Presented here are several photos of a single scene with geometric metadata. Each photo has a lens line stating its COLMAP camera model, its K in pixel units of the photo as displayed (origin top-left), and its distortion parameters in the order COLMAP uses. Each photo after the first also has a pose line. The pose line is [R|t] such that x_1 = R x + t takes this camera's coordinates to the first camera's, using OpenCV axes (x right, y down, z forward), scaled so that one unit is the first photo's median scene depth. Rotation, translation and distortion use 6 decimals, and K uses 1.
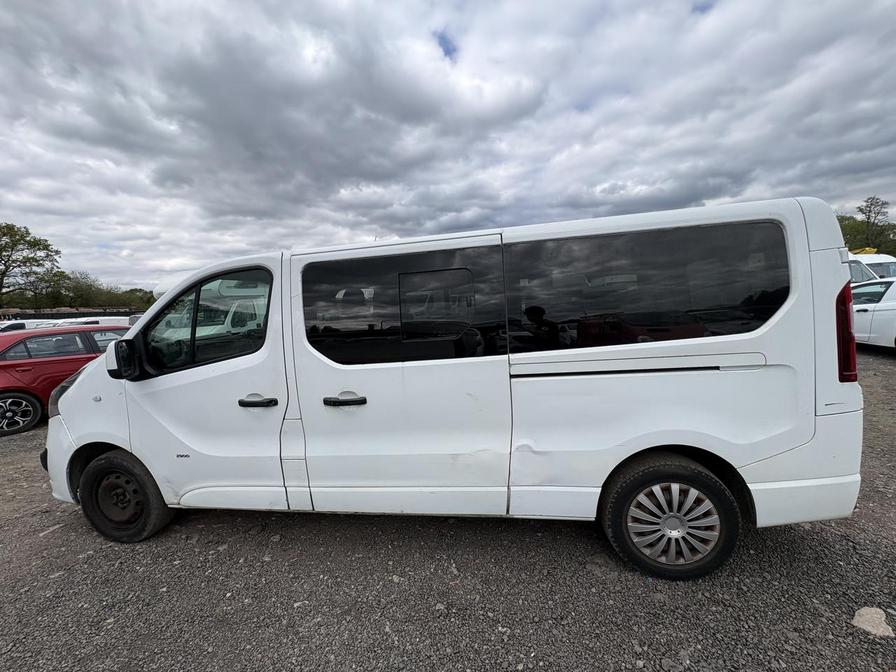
lens RADIAL K [[359.7, 0, 444.8], [0, 359.7, 325.0], [0, 0, 1]] dist [0.010137, -0.000073]
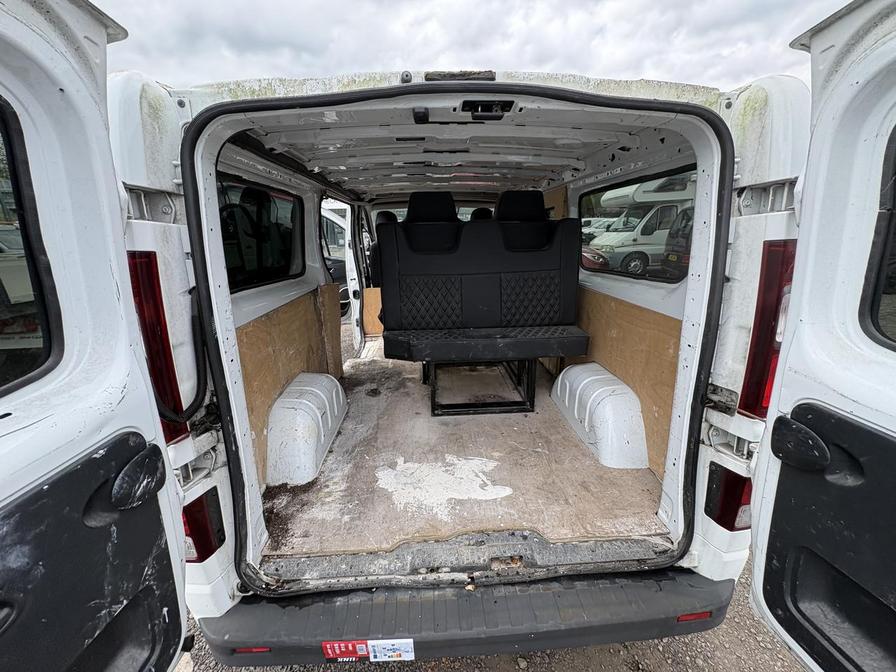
lens RADIAL K [[353.0, 0, 448.1], [0, 353.0, 337.1], [0, 0, 1]] dist [-0.000457, 0.000024]
pose [[0.226151, 0.340932, -0.912481, 0.063019], [-0.046561, 0.939463, 0.339473, -0.007560], [0.972979, -0.034286, 0.228335, 0.051016]]
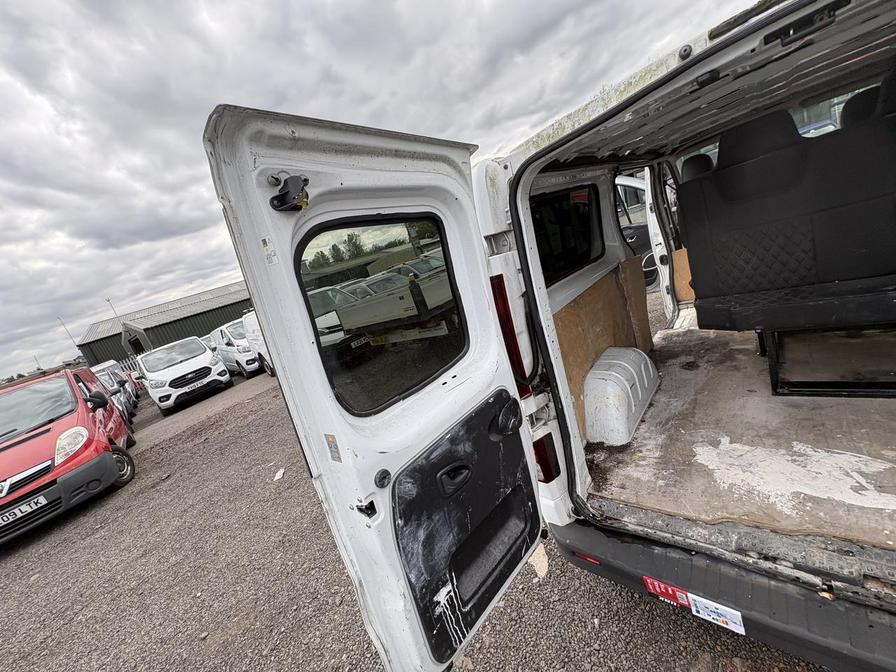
lens RADIAL K [[353.6, 0, 450.0], [0, 353.6, 341.0], [0, 0, 1]] dist [-0.002410, -0.000302]
pose [[-0.474302, 0.428371, -0.769114, 0.067017], [0.313974, 0.898493, 0.306807, -0.009835], [0.822471, -0.095962, -0.560654, 0.052306]]
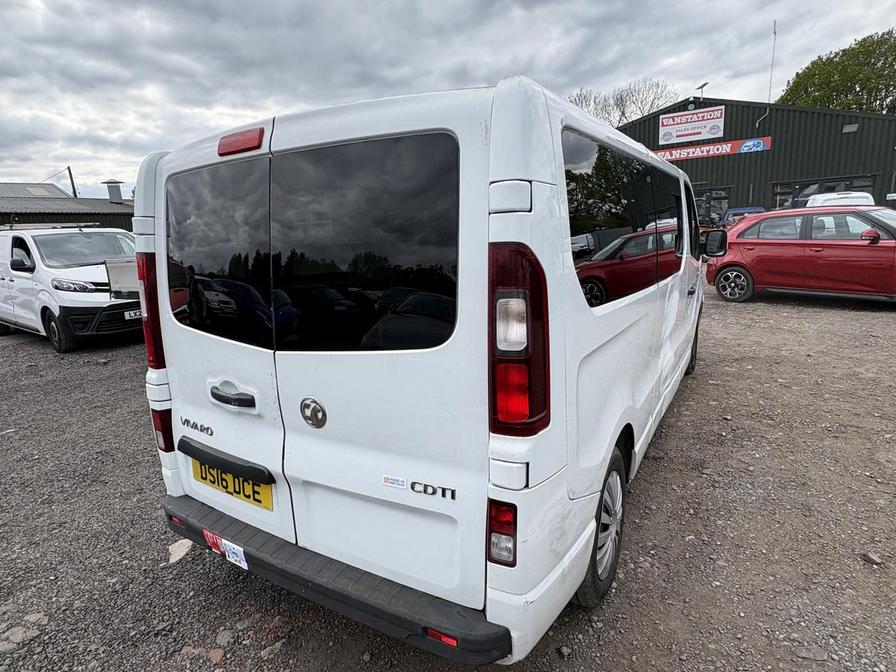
lens RADIAL K [[497.0, 0, 445.7], [0, 497.0, 337.7], [0, 0, 1]] dist [0.000038, 0.000255]
pose [[-0.360998, 0.279993, -0.889542, 0.073898], [0.028038, 0.956691, 0.289750, -0.009728], [0.932145, 0.079659, -0.353214, 0.081546]]
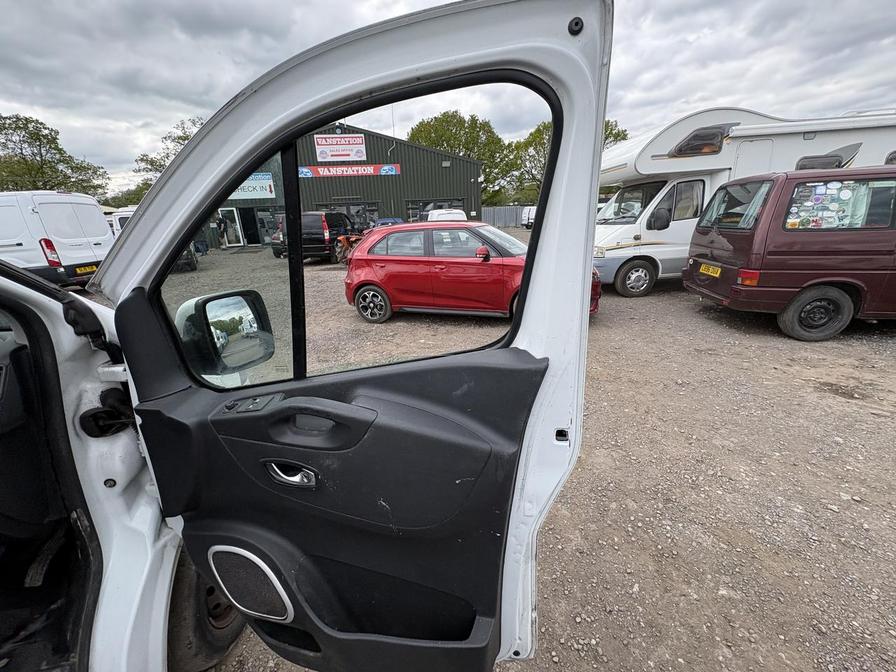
lens RADIAL K [[354.2, 0, 449.4], [0, 354.2, 334.2], [0, 0, 1]] dist [0.000379, 0.000066]
pose [[0.289500, 0.346743, -0.892165, -0.016767], [-0.030138, 0.934919, 0.353580, -0.006452], [0.956703, -0.075474, 0.281109, 0.105298]]
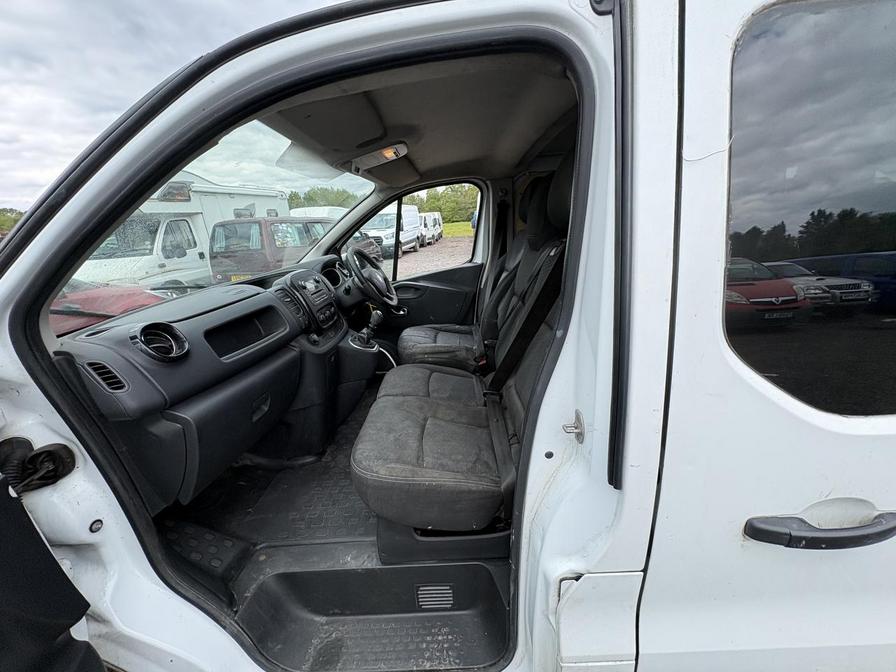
lens RADIAL K [[358.4, 0, 447.9], [0, 358.4, 333.5], [0, 0, 1]] dist [0.001780, 0.000321]
pose [[0.987758, -0.051639, 0.147197, -0.029063], [0.016364, 0.972713, 0.231432, -0.000934], [-0.155131, -0.226190, 0.961651, 0.036760]]
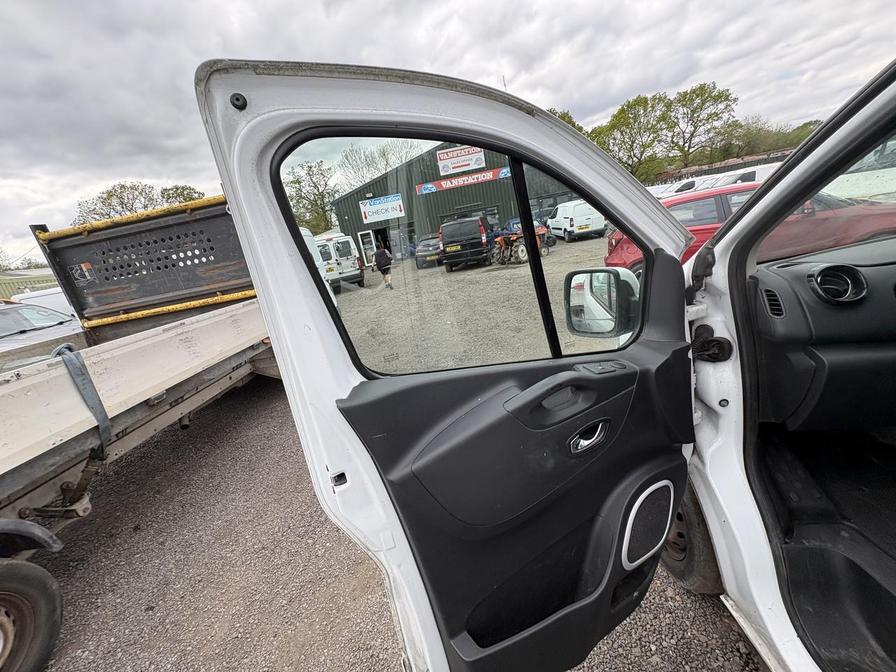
lens RADIAL K [[353.0, 0, 448.1], [0, 353.0, 337.1], [0, 0, 1]] dist [-0.000457, 0.000024]
pose [[0.123608, 0.321788, -0.938709, -0.024095], [0.114906, 0.934958, 0.335633, -0.002875], [0.985656, -0.149350, 0.078593, 0.033761]]
